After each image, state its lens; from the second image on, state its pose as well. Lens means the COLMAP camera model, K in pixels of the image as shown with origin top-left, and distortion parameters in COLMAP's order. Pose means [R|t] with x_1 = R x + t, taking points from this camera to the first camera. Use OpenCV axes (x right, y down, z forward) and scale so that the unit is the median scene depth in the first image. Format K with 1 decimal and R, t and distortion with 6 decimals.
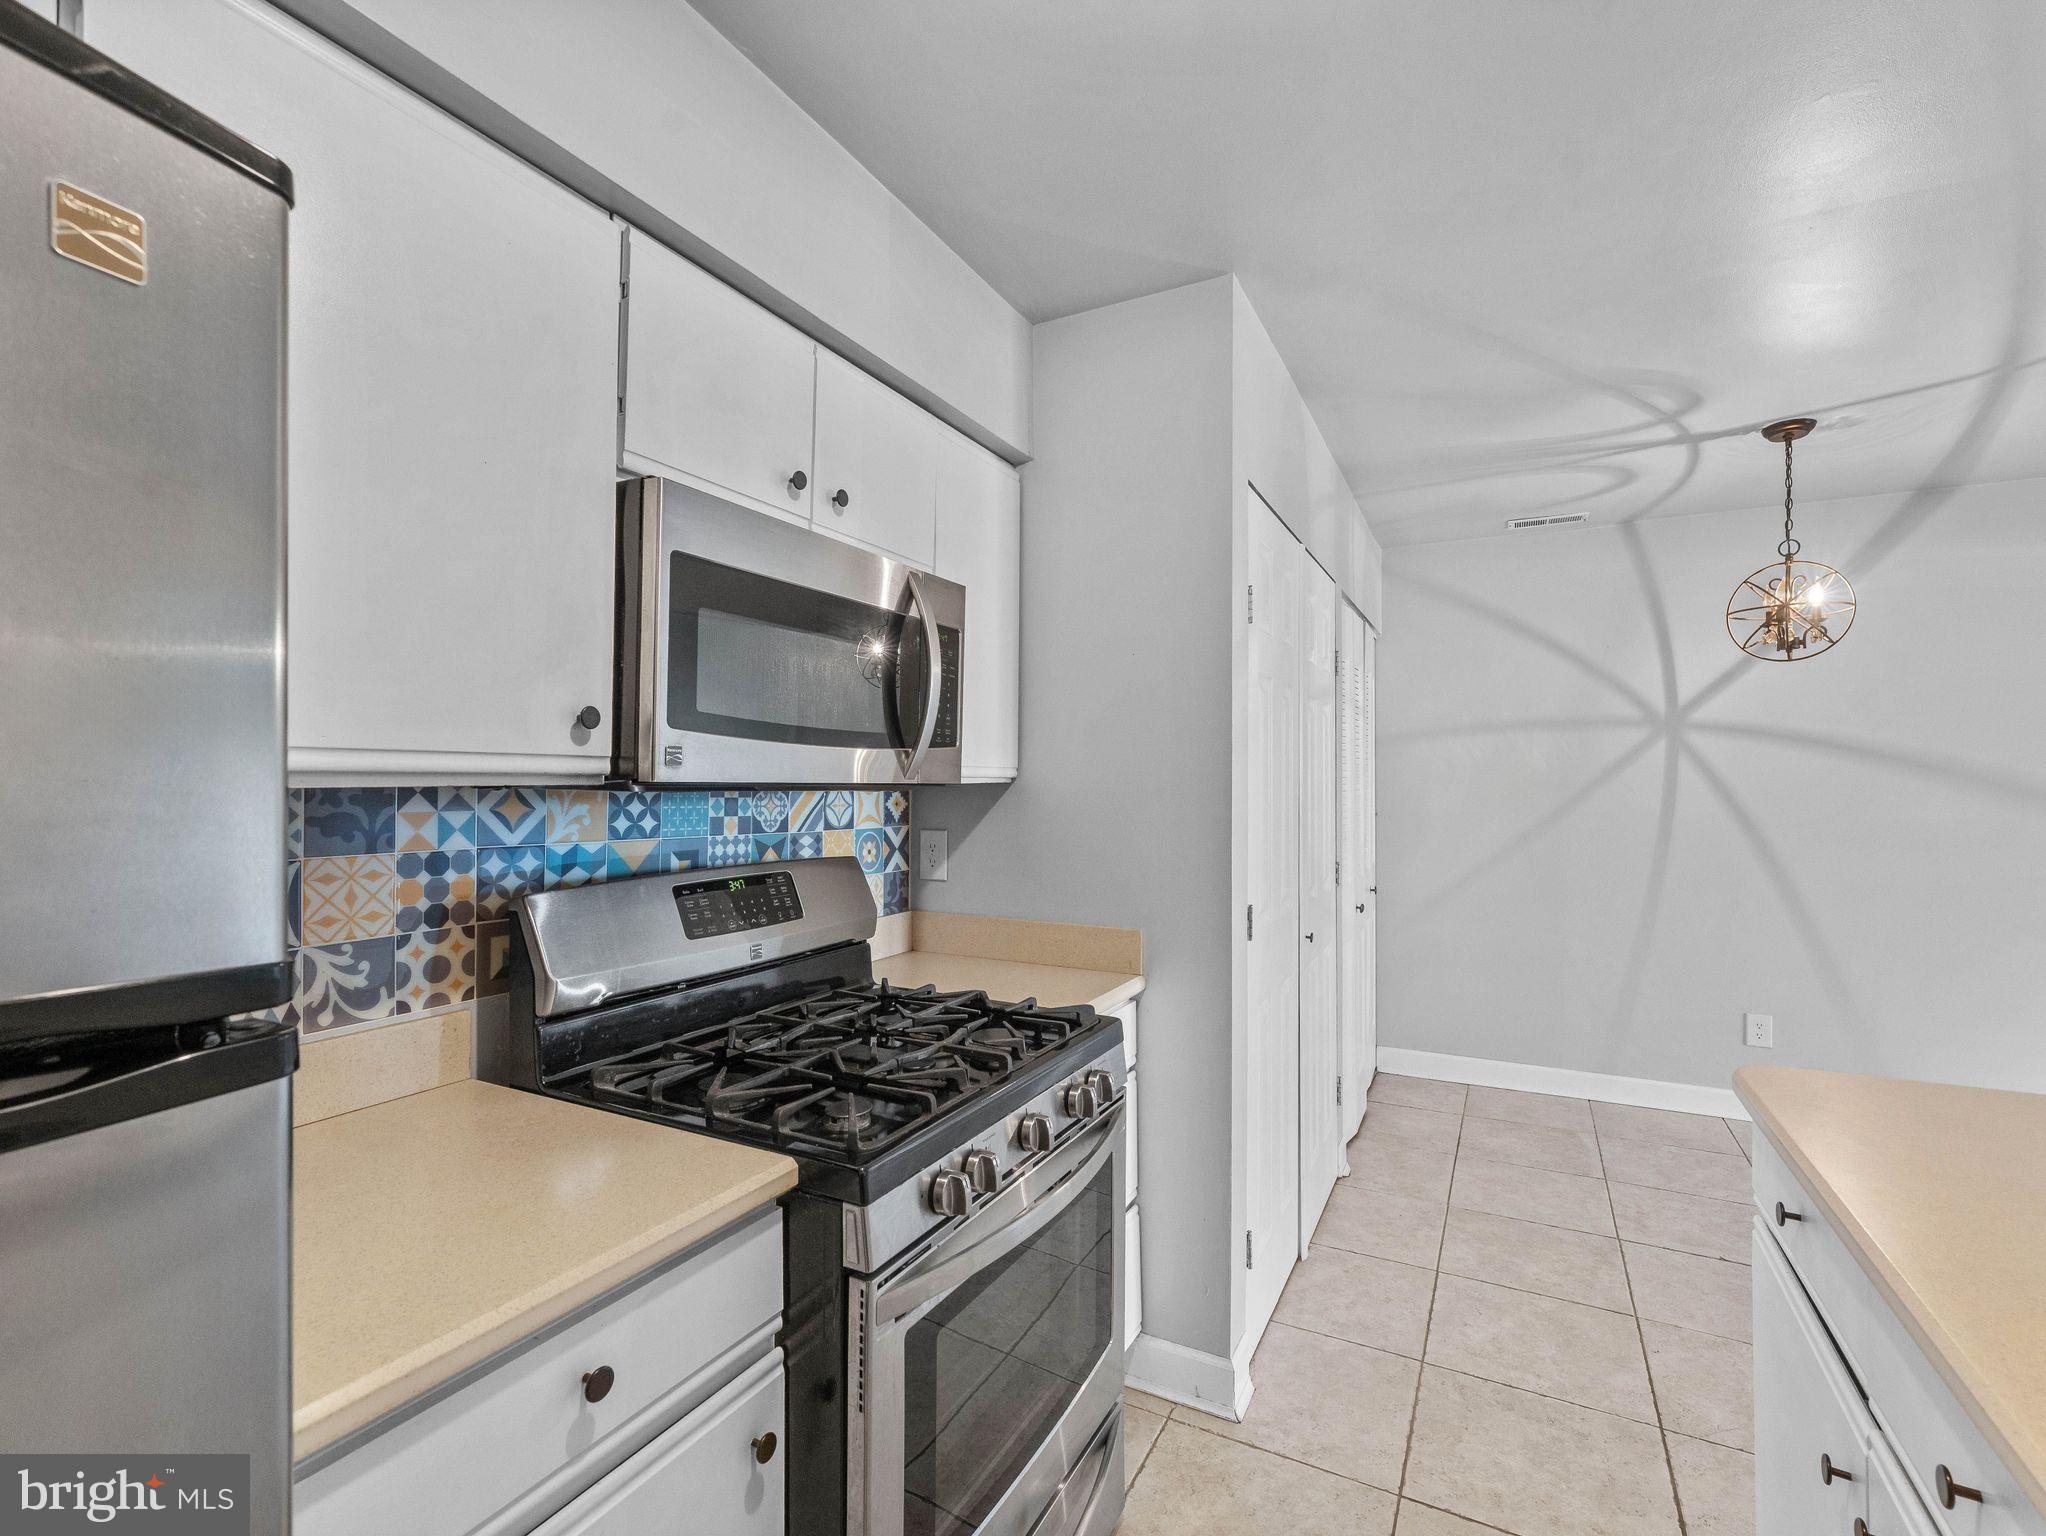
lens RADIAL K [[926.5, 0, 1020.0], [0, 926.5, 772.8], [0, 0, 1]] dist [0.001794, 0.000183]
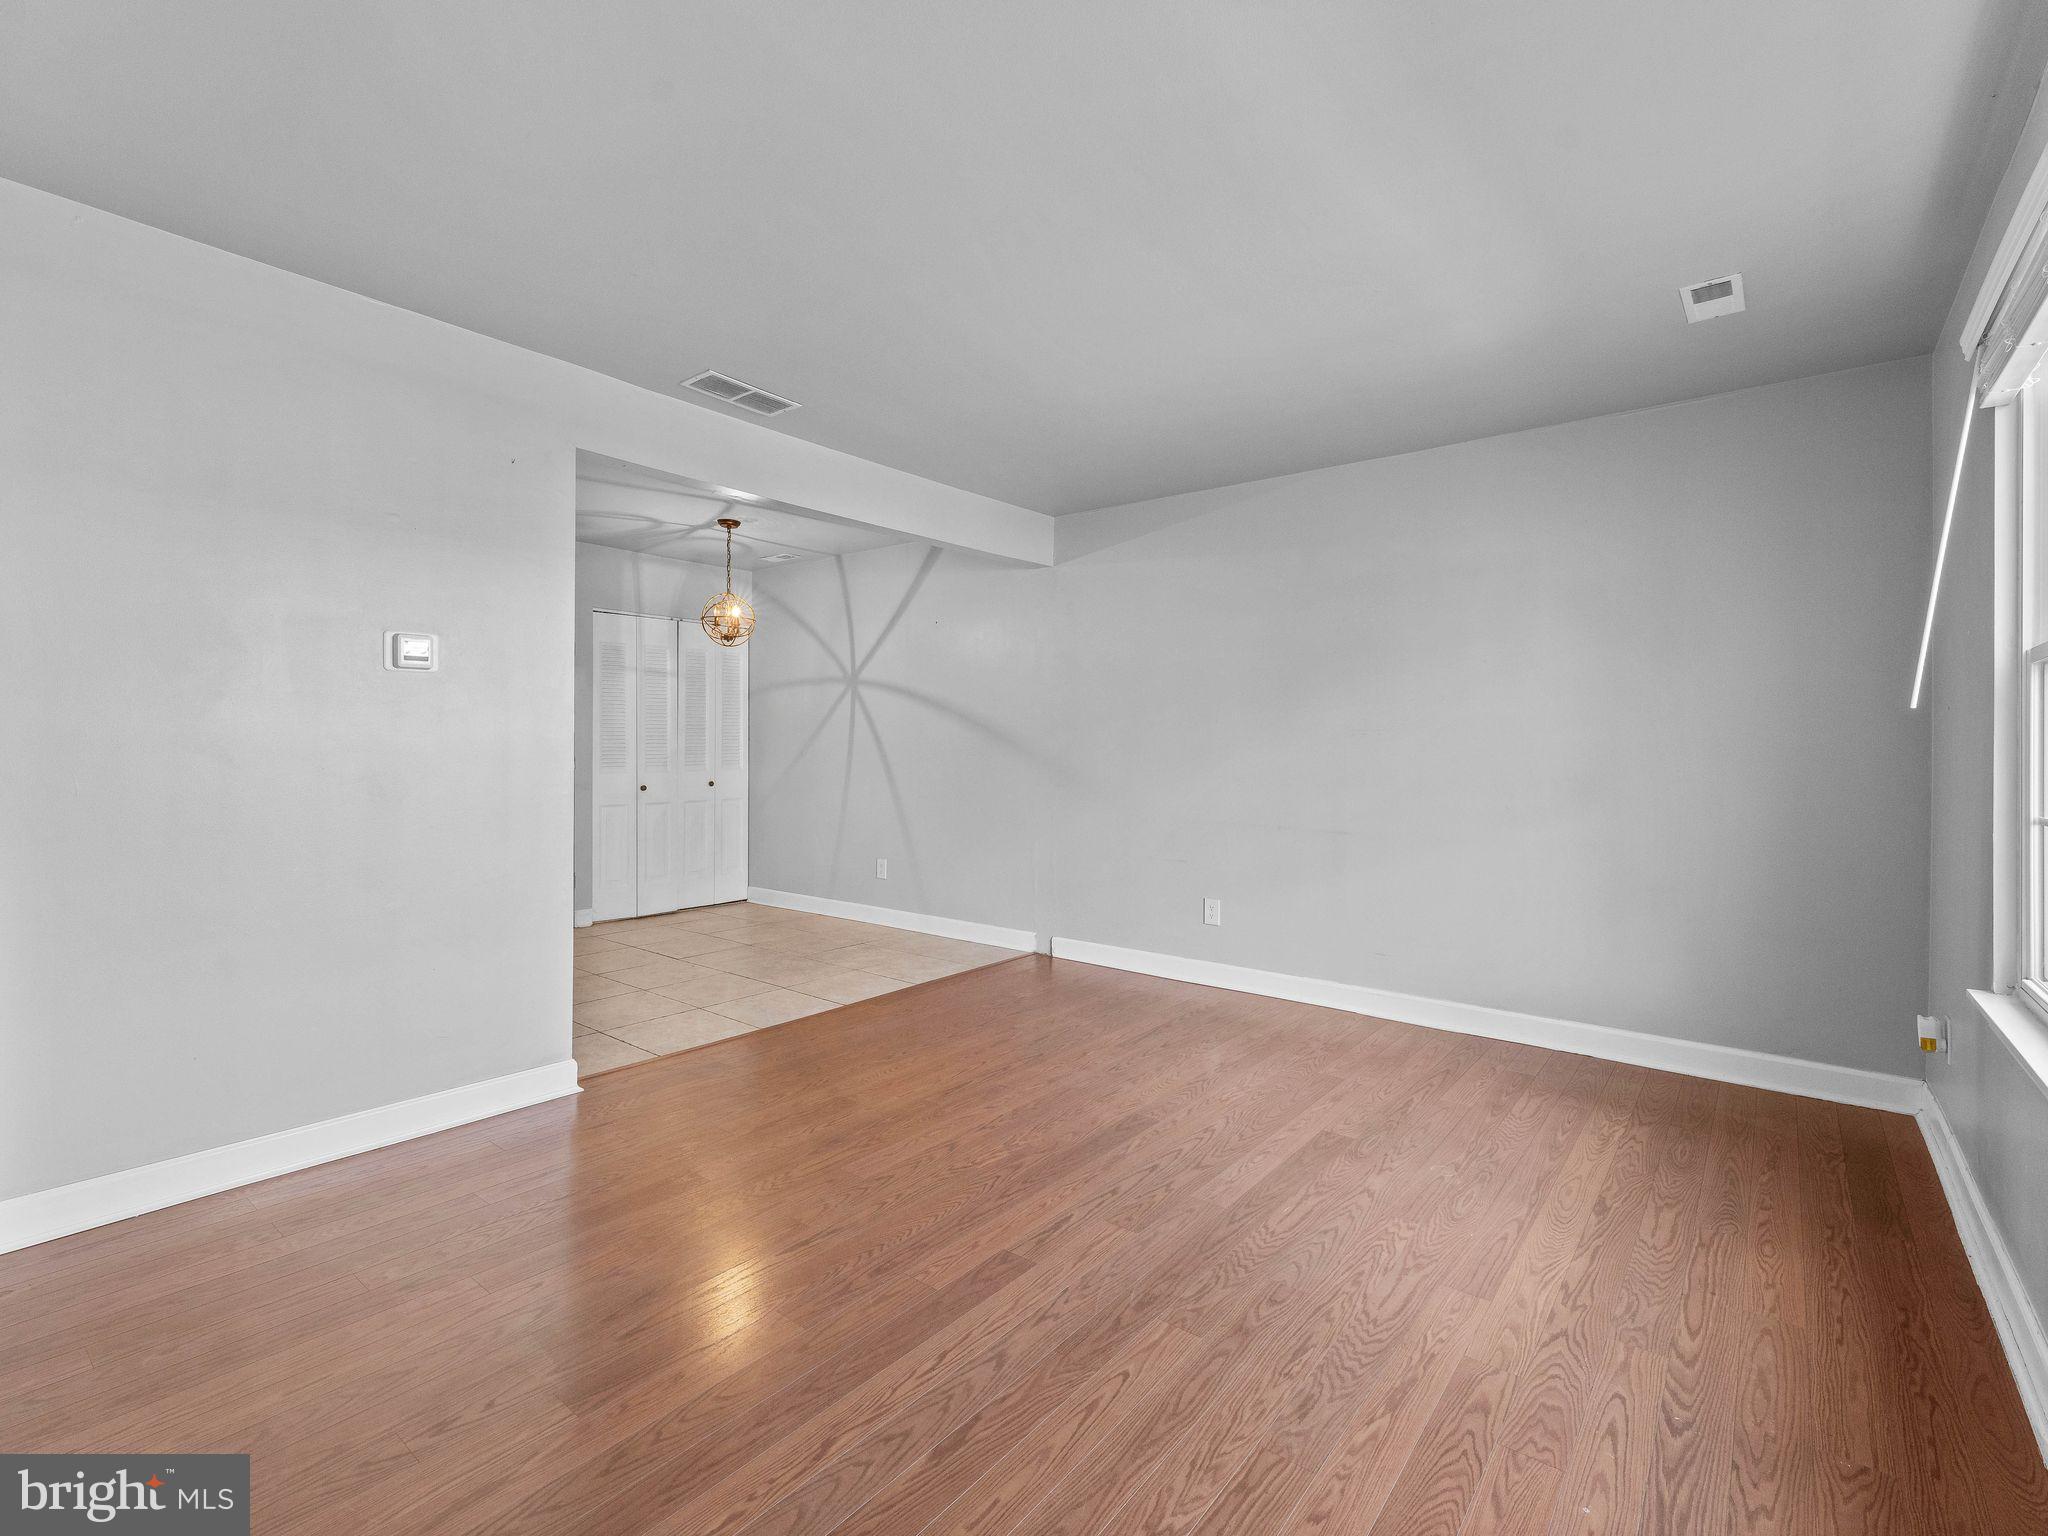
lens RADIAL K [[927.4, 0, 1003.9], [0, 927.4, 745.3], [0, 0, 1]] dist [0.001794, 0.000183]
pose [[0.980367, 0.008154, -0.197011, 2.718340], [-0.006806, 0.999949, 0.007519, 0.096088], [0.197063, -0.006030, 0.980372, -1.136166]]
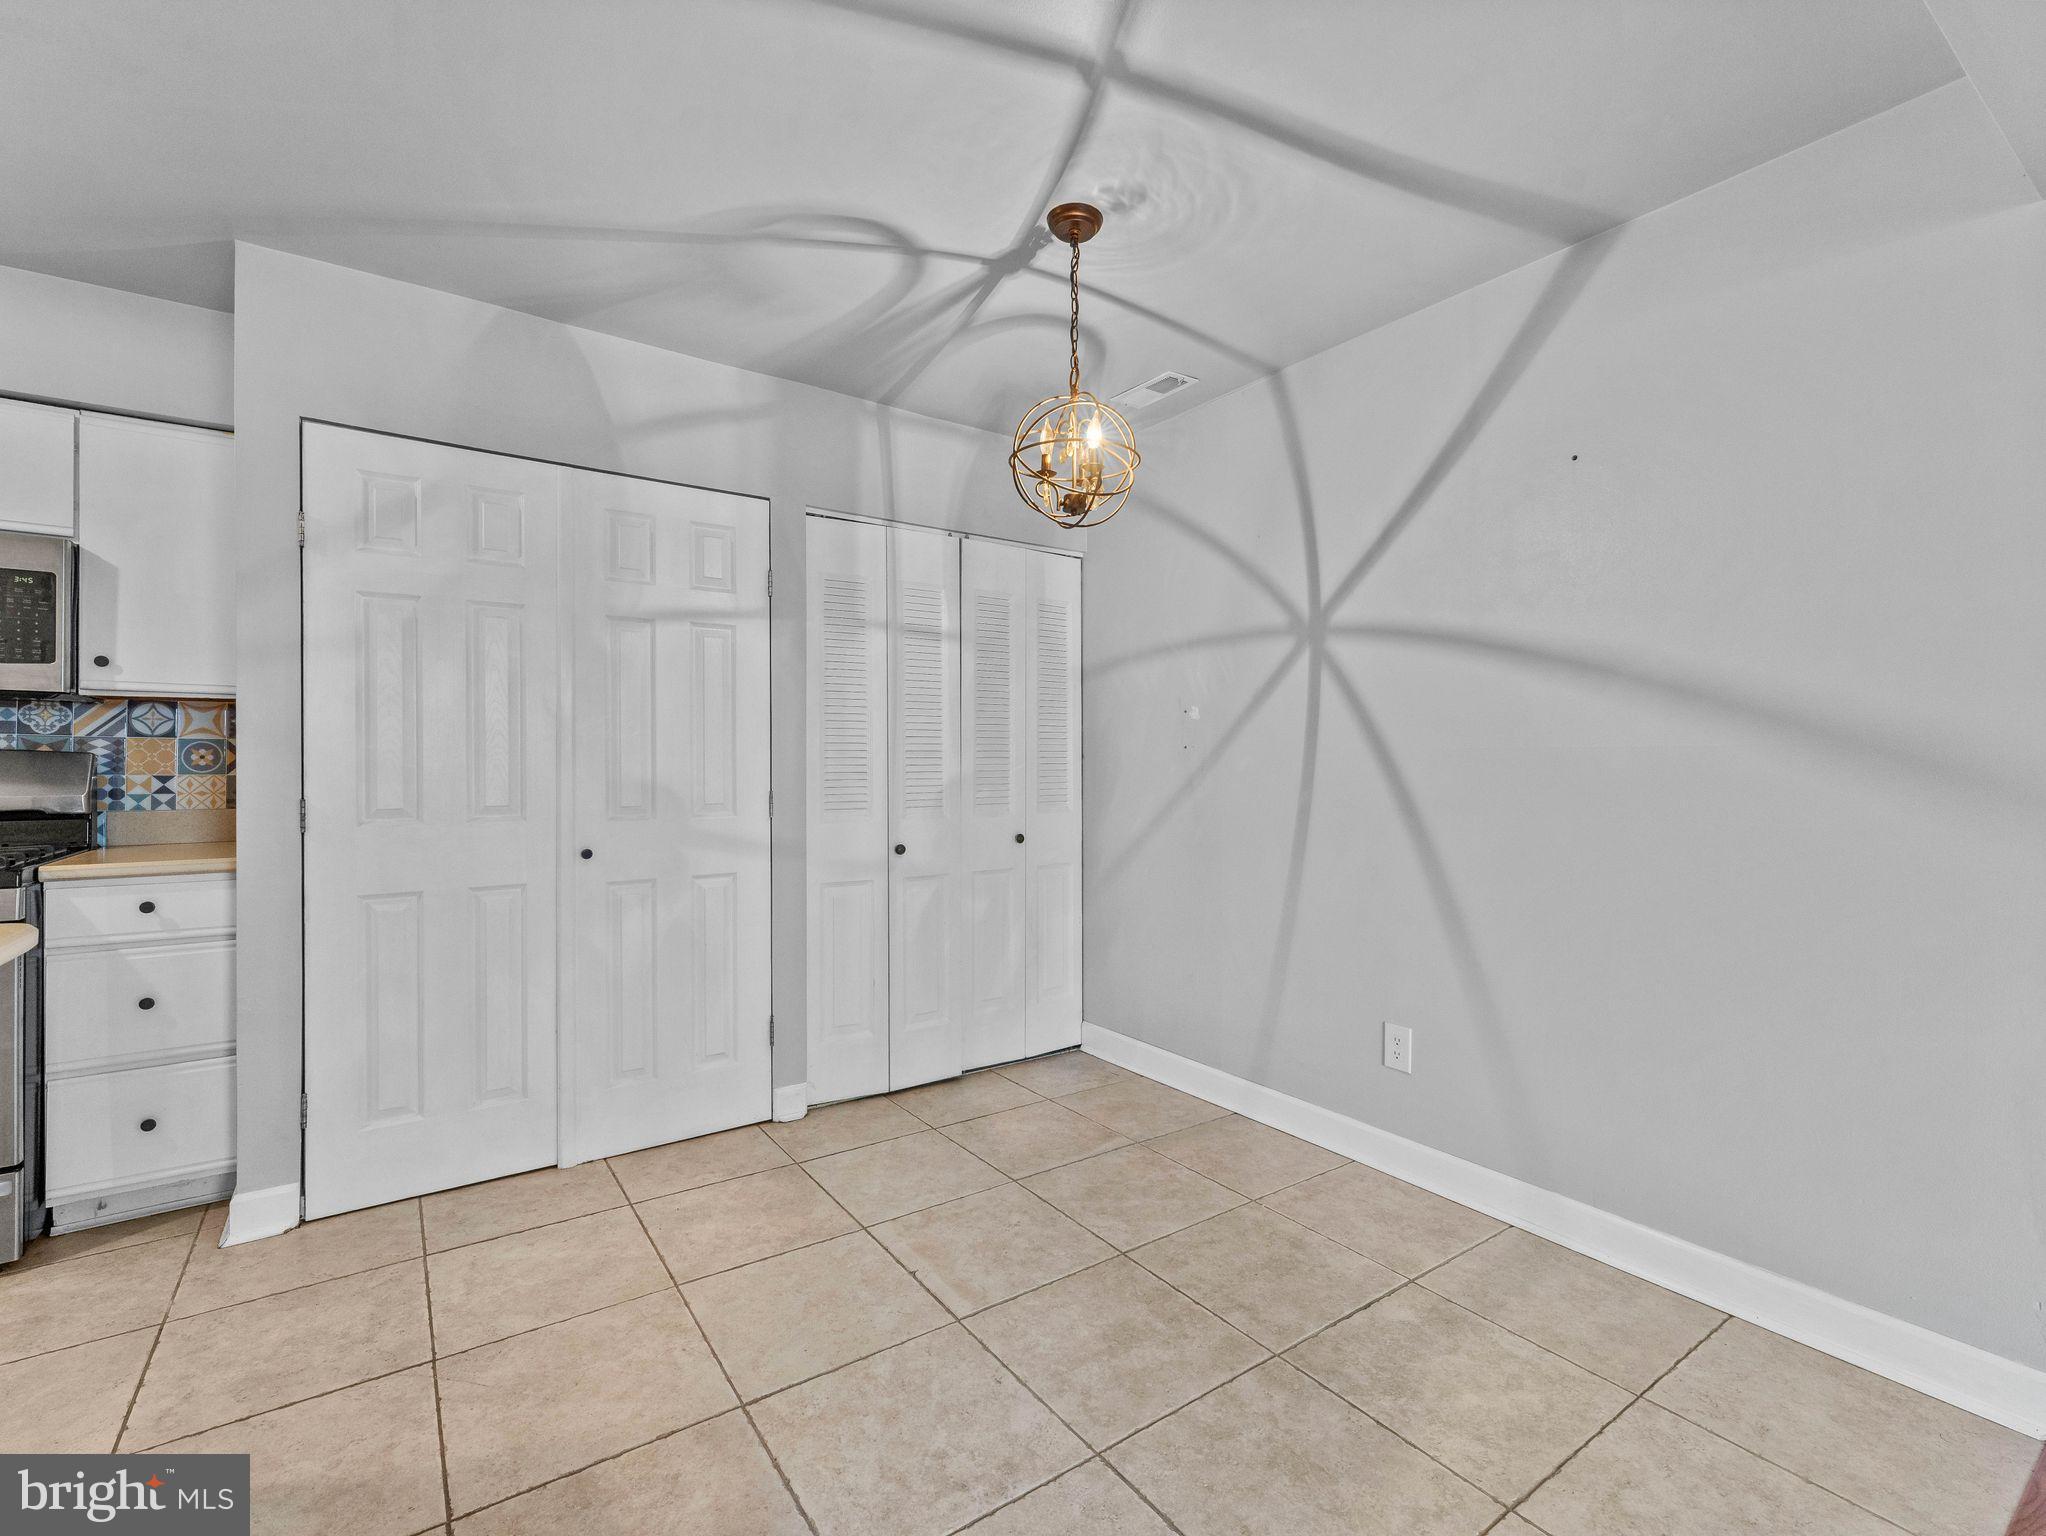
lens RADIAL K [[926.5, 0, 1025.0], [0, 926.5, 752.5], [0, 0, 1]] dist [0.001794, 0.000183]
pose [[0.890318, -0.001783, -0.455335, 1.775100], [0.001035, 0.999998, -0.001892, 0.102975], [0.455338, 0.001213, 0.890318, 0.470468]]
